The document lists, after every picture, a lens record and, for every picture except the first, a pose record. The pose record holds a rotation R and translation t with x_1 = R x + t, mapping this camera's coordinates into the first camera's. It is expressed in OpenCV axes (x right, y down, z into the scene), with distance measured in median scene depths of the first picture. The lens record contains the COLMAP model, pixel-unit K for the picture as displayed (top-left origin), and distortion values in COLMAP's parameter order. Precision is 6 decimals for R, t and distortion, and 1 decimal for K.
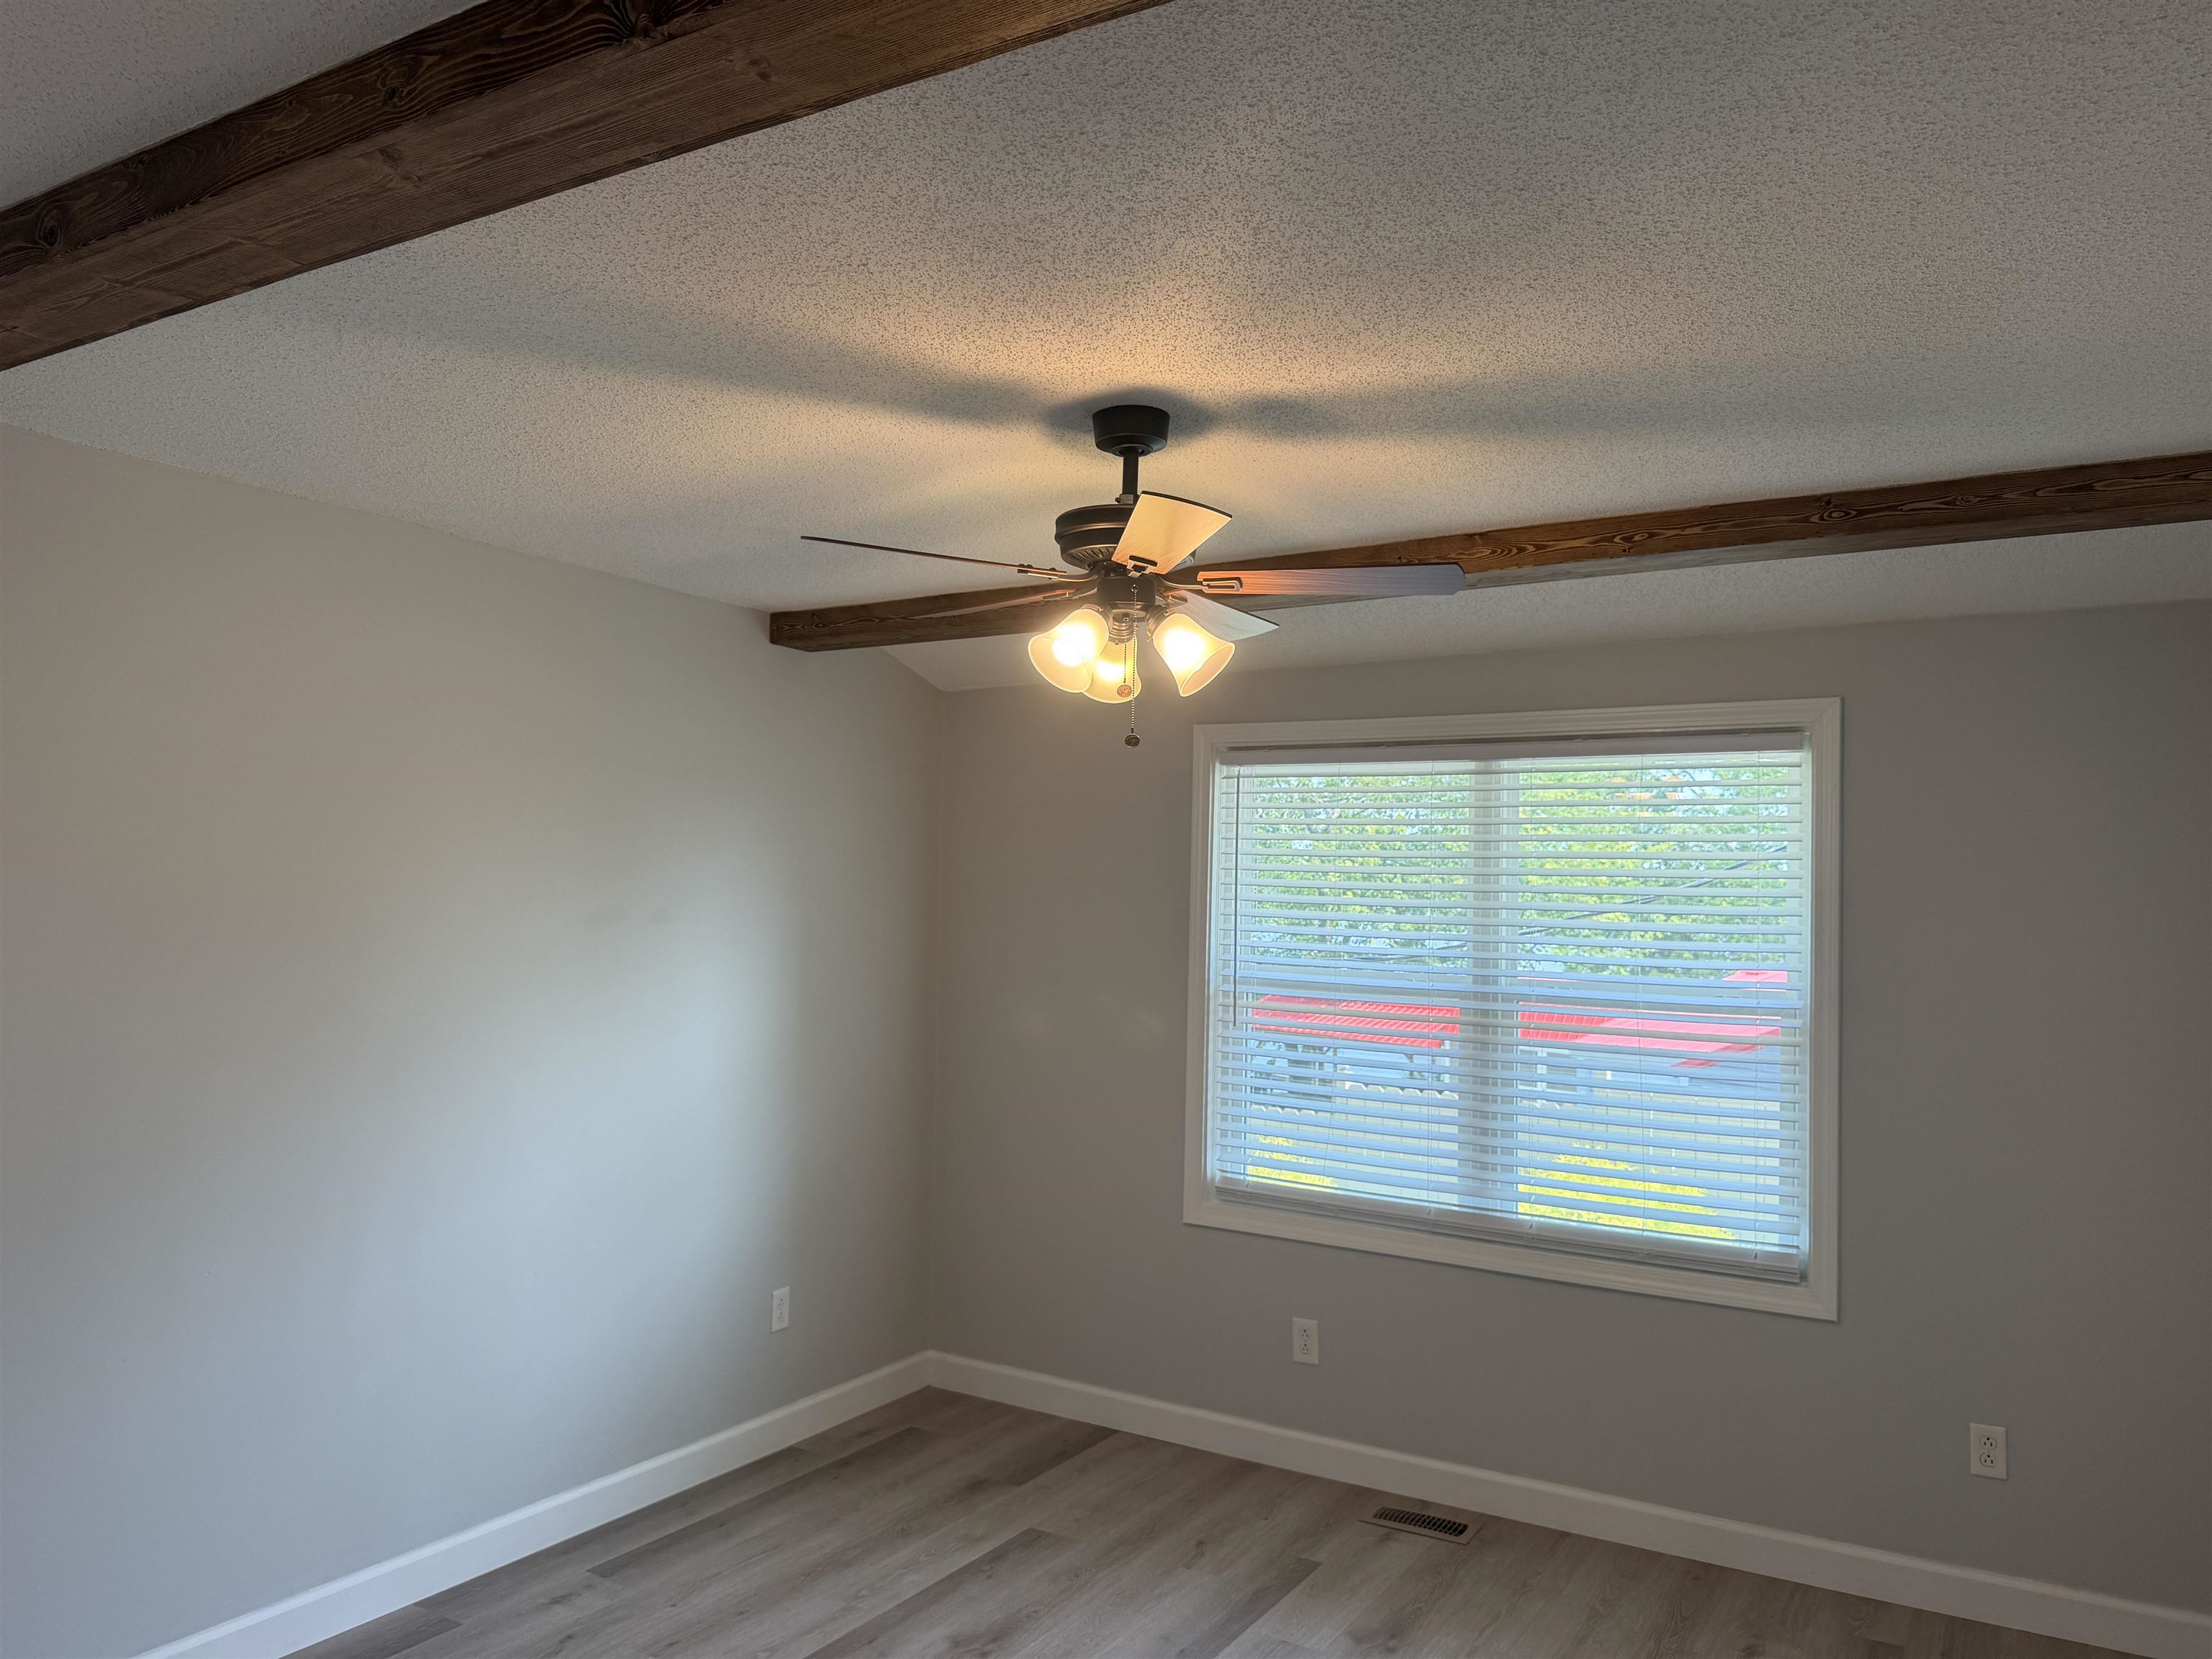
lens RADIAL K [[1550.3, 0, 1105.1], [0, 1550.3, 849.6], [0, 0, 1]] dist [0.089977, -0.150750]
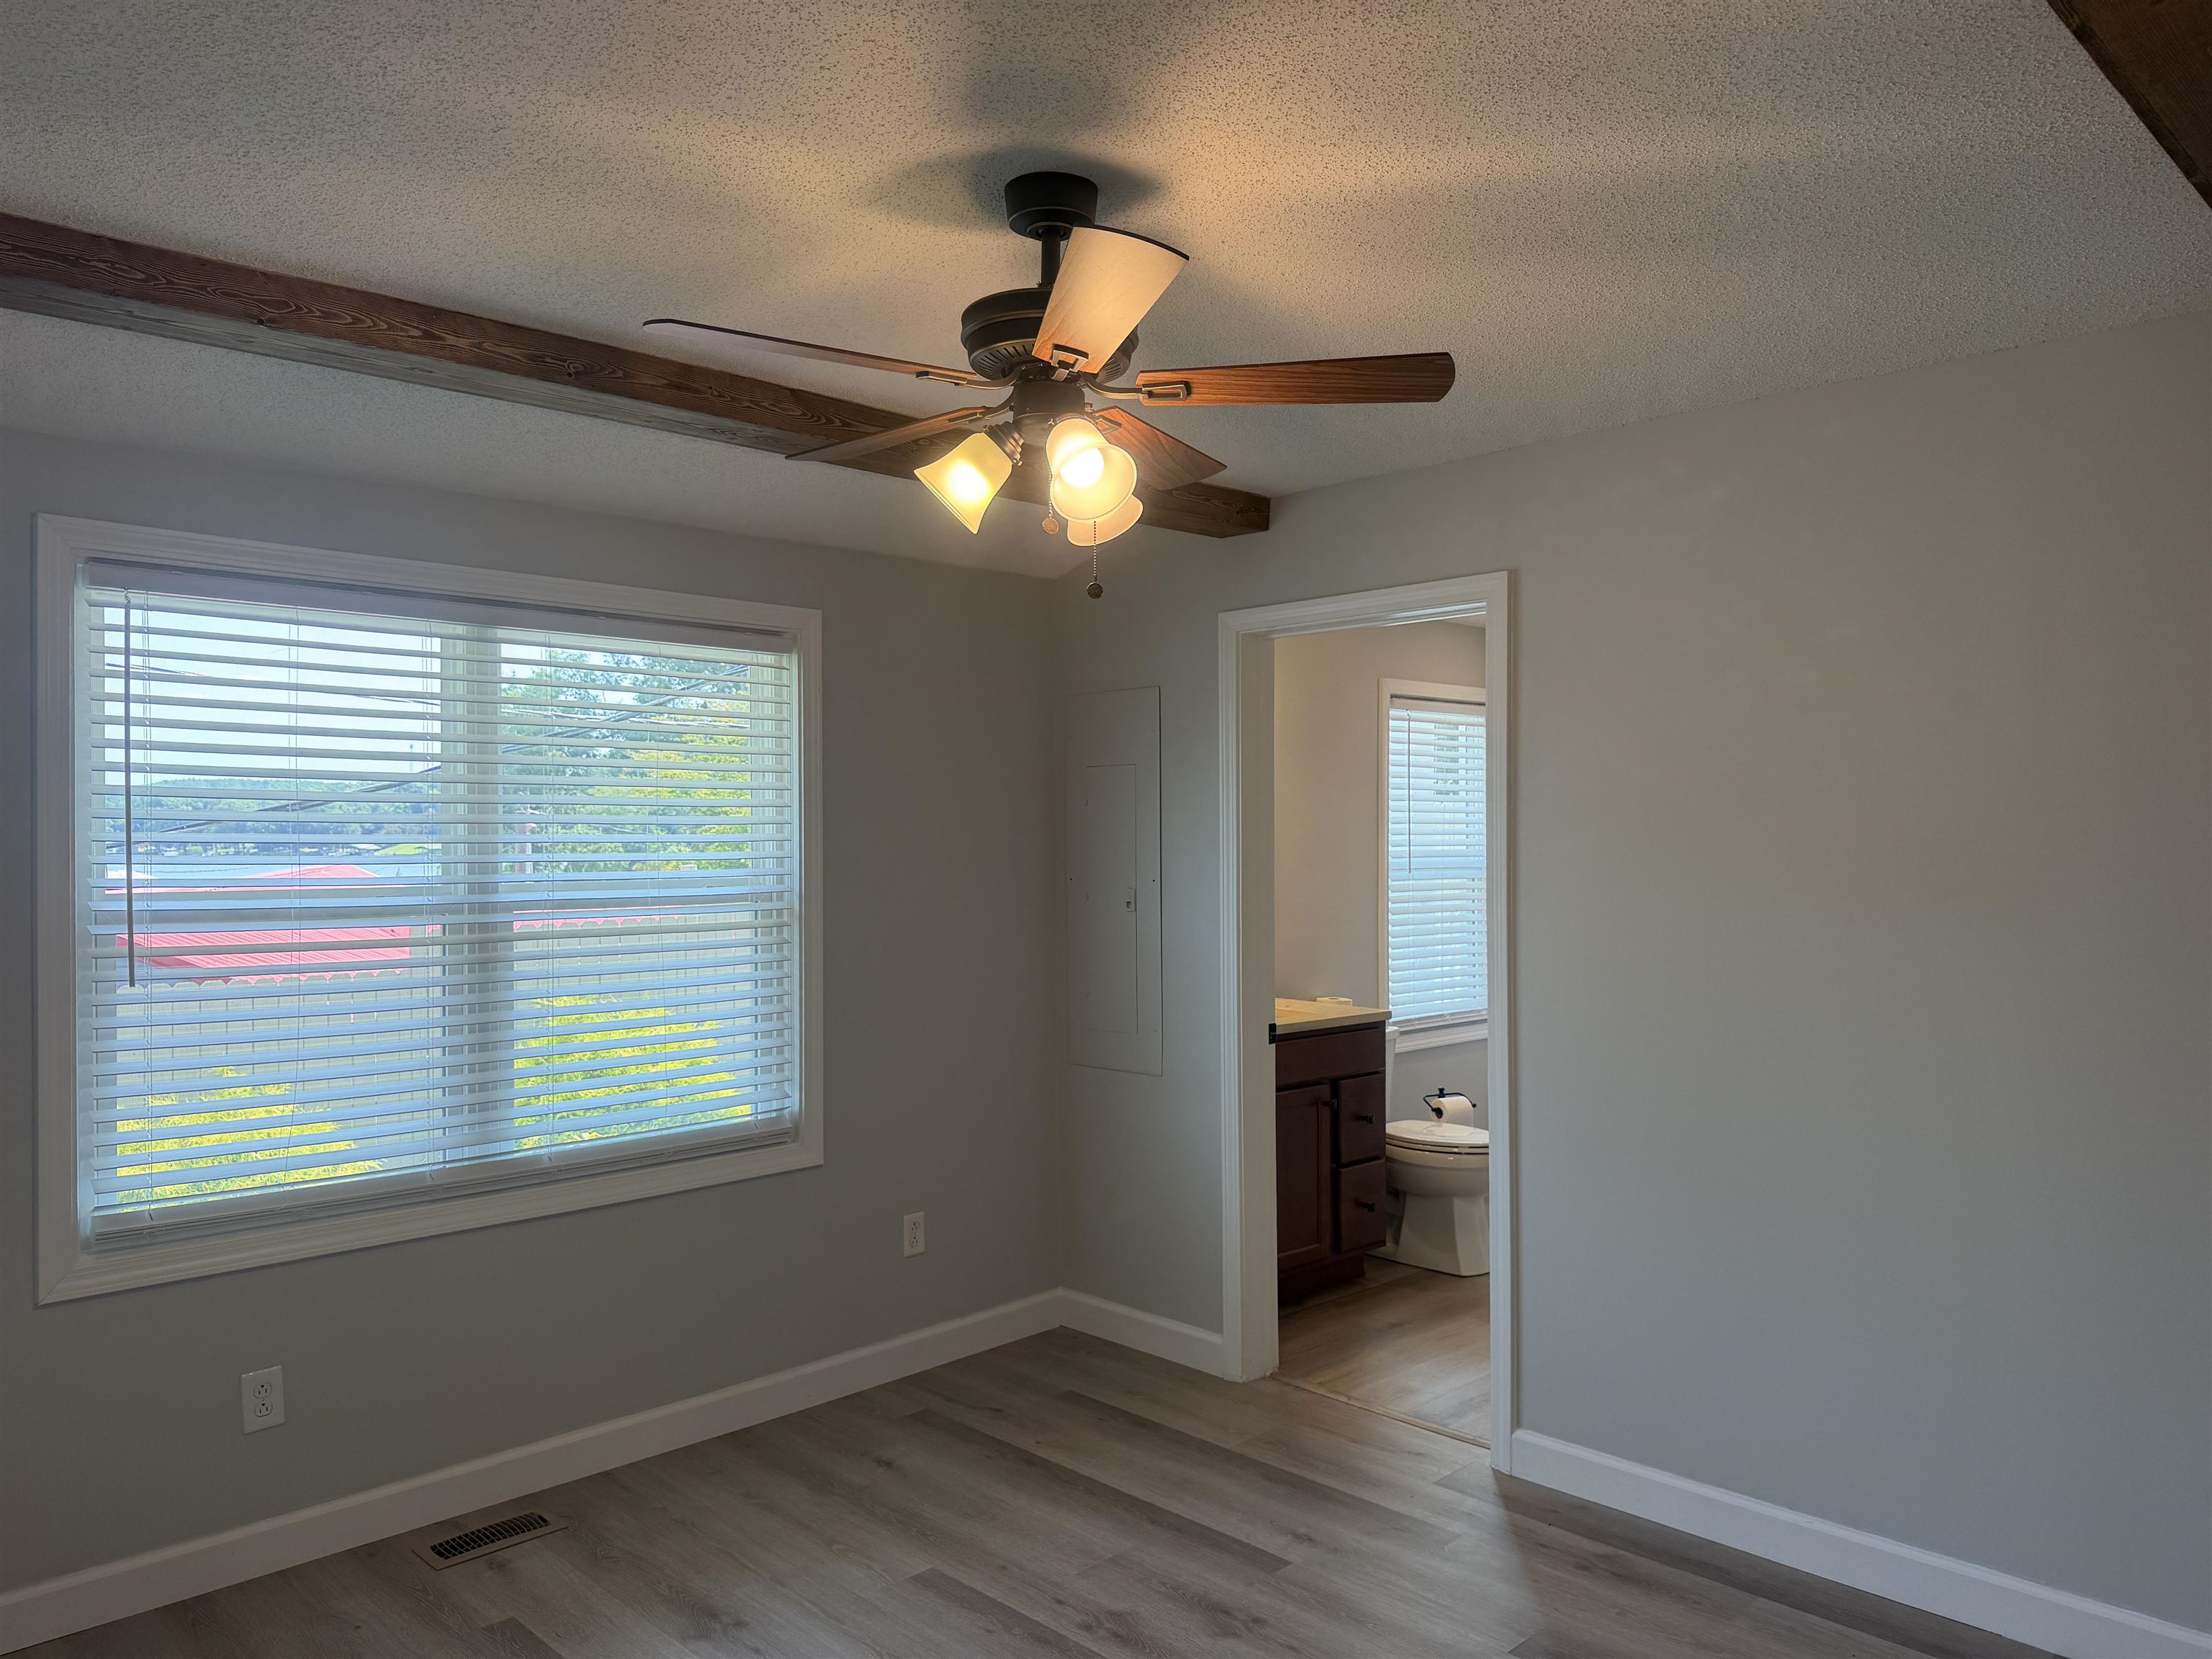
lens RADIAL K [[1548.7, 0, 1117.6], [0, 1548.7, 844.4], [0, 0, 1]] dist [-0.002051, -0.006019]
pose [[0.245235, -0.029255, 0.969022, -0.519566], [-0.024781, 0.999029, 0.036433, 0.022833], [-0.969147, -0.032948, 0.244271, 0.502566]]
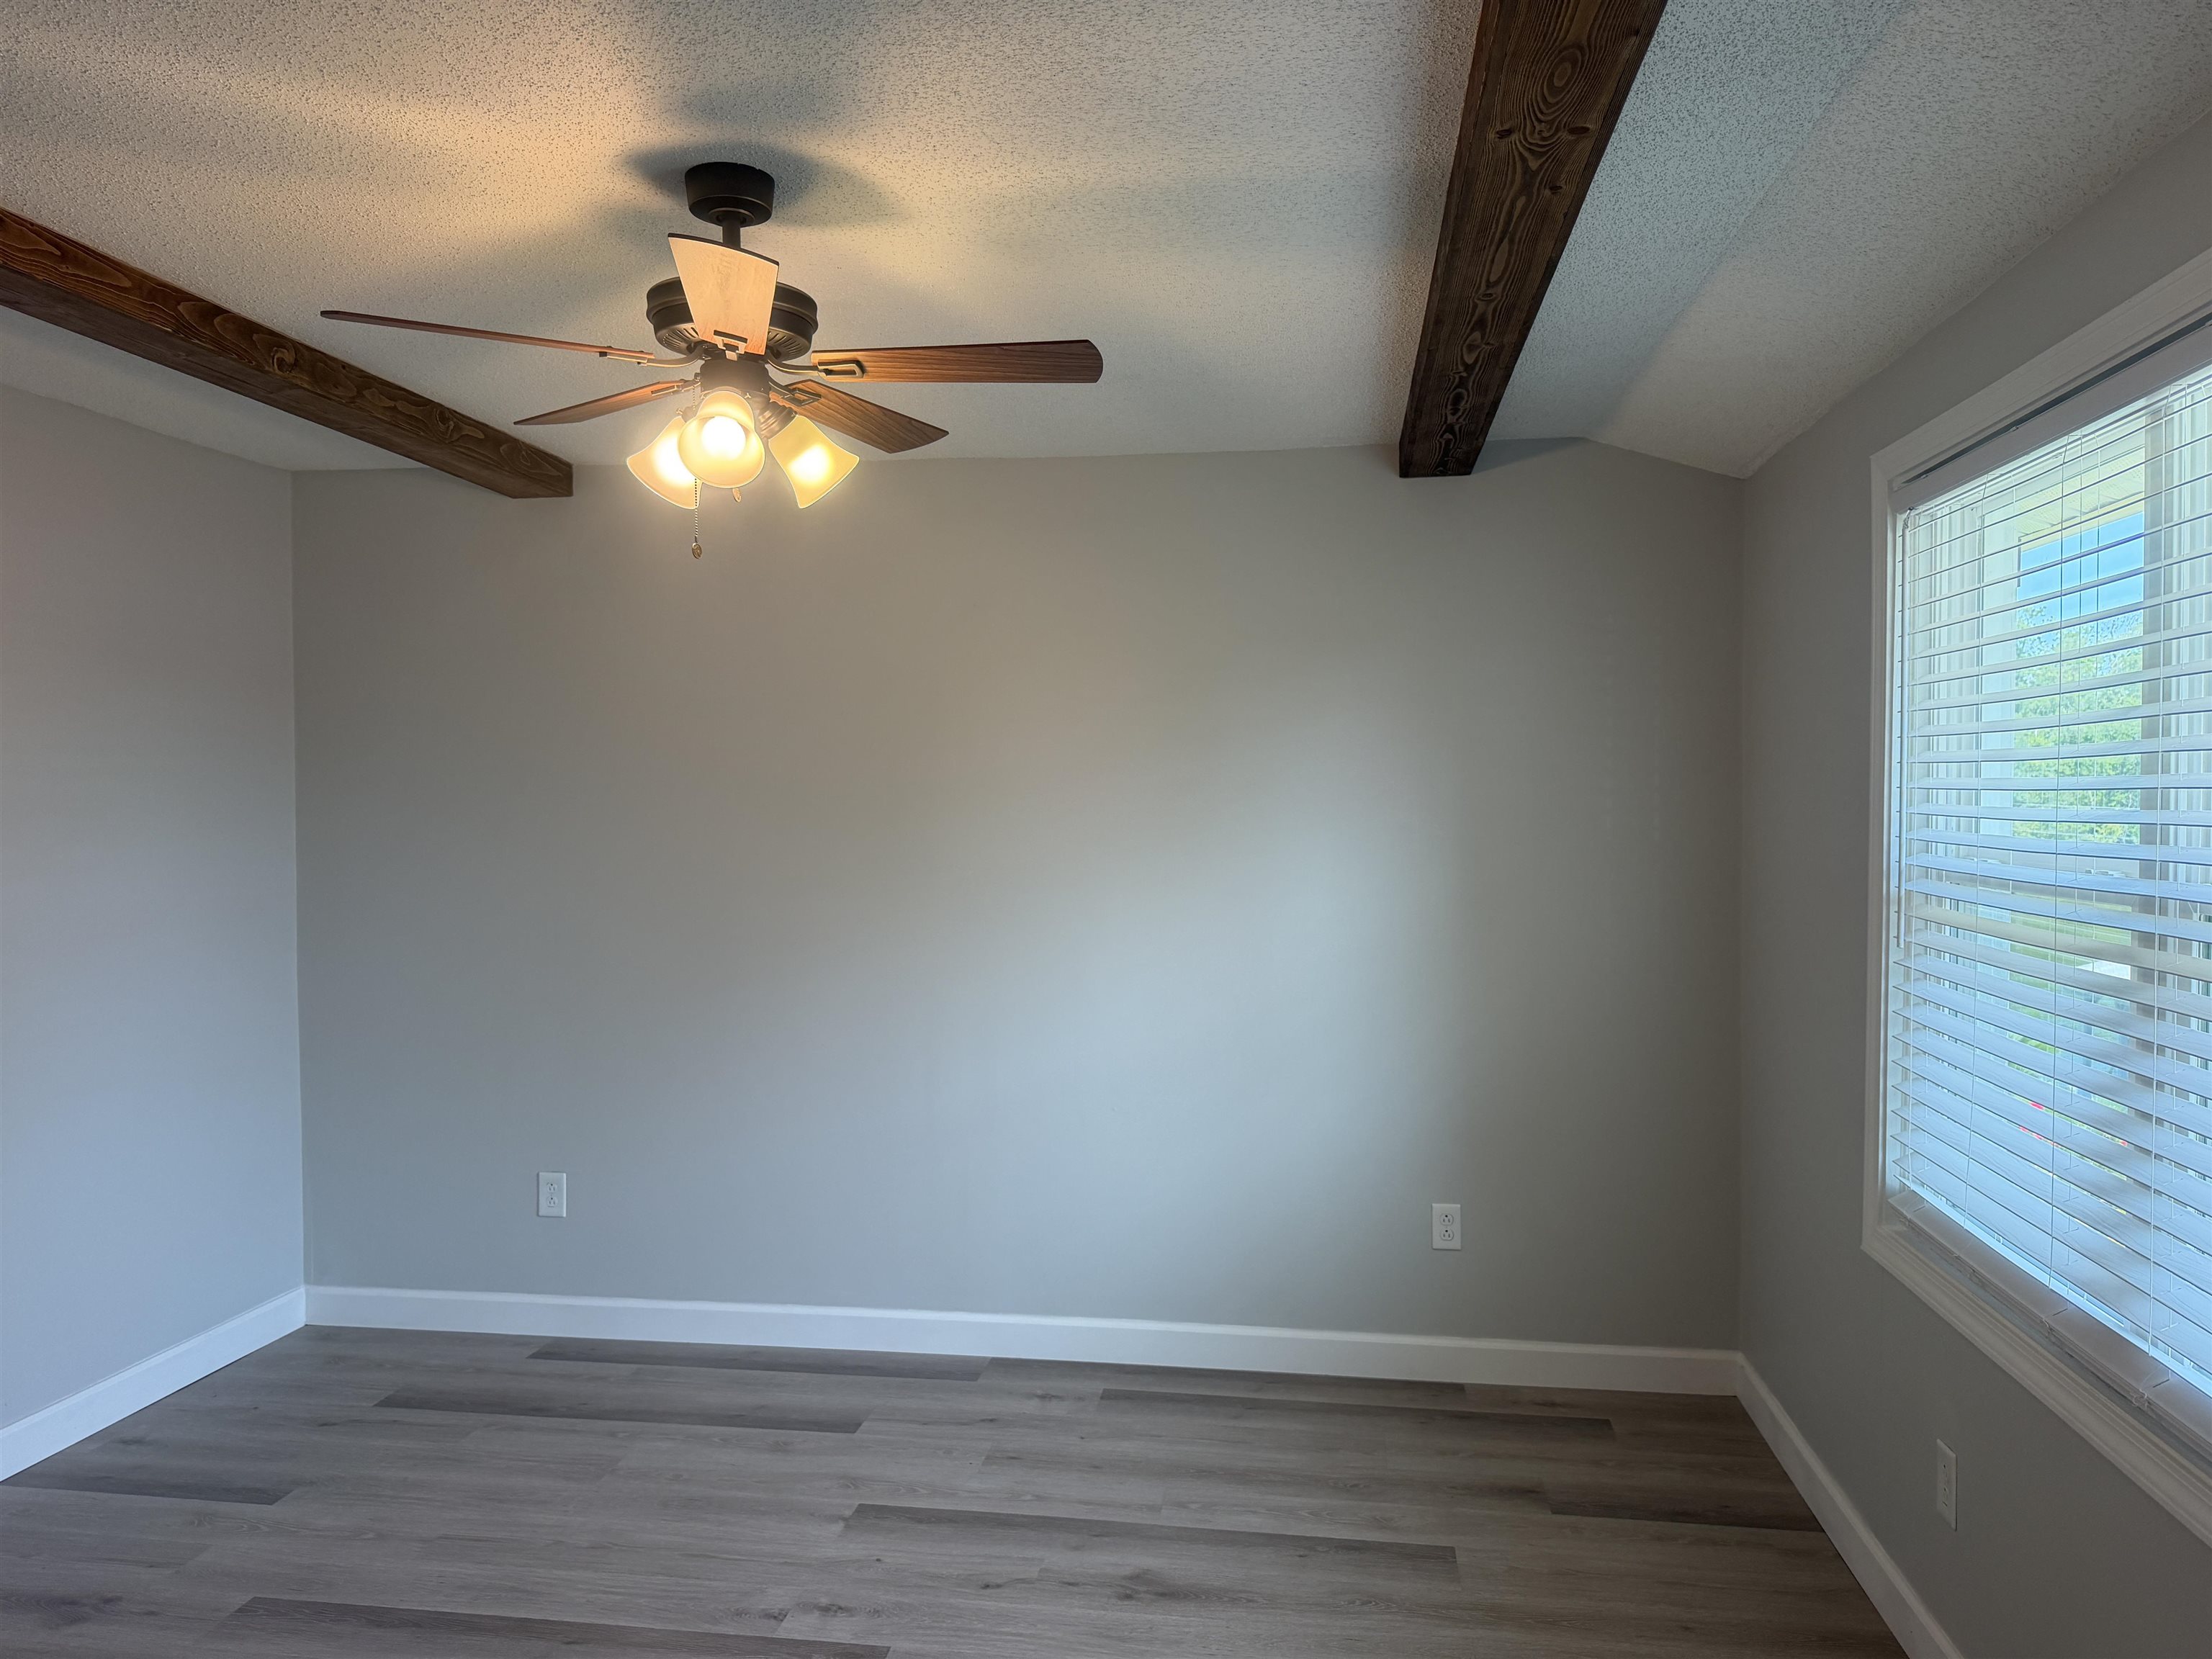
lens RADIAL K [[1550.3, 0, 1105.1], [0, 1550.3, 849.6], [0, 0, 1]] dist [0.089977, -0.150750]
pose [[0.397076, 0.007375, -0.917756, 0.609098], [0.038119, 0.998972, 0.024520, 0.057584], [0.916994, -0.044720, 0.396387, 0.549216]]
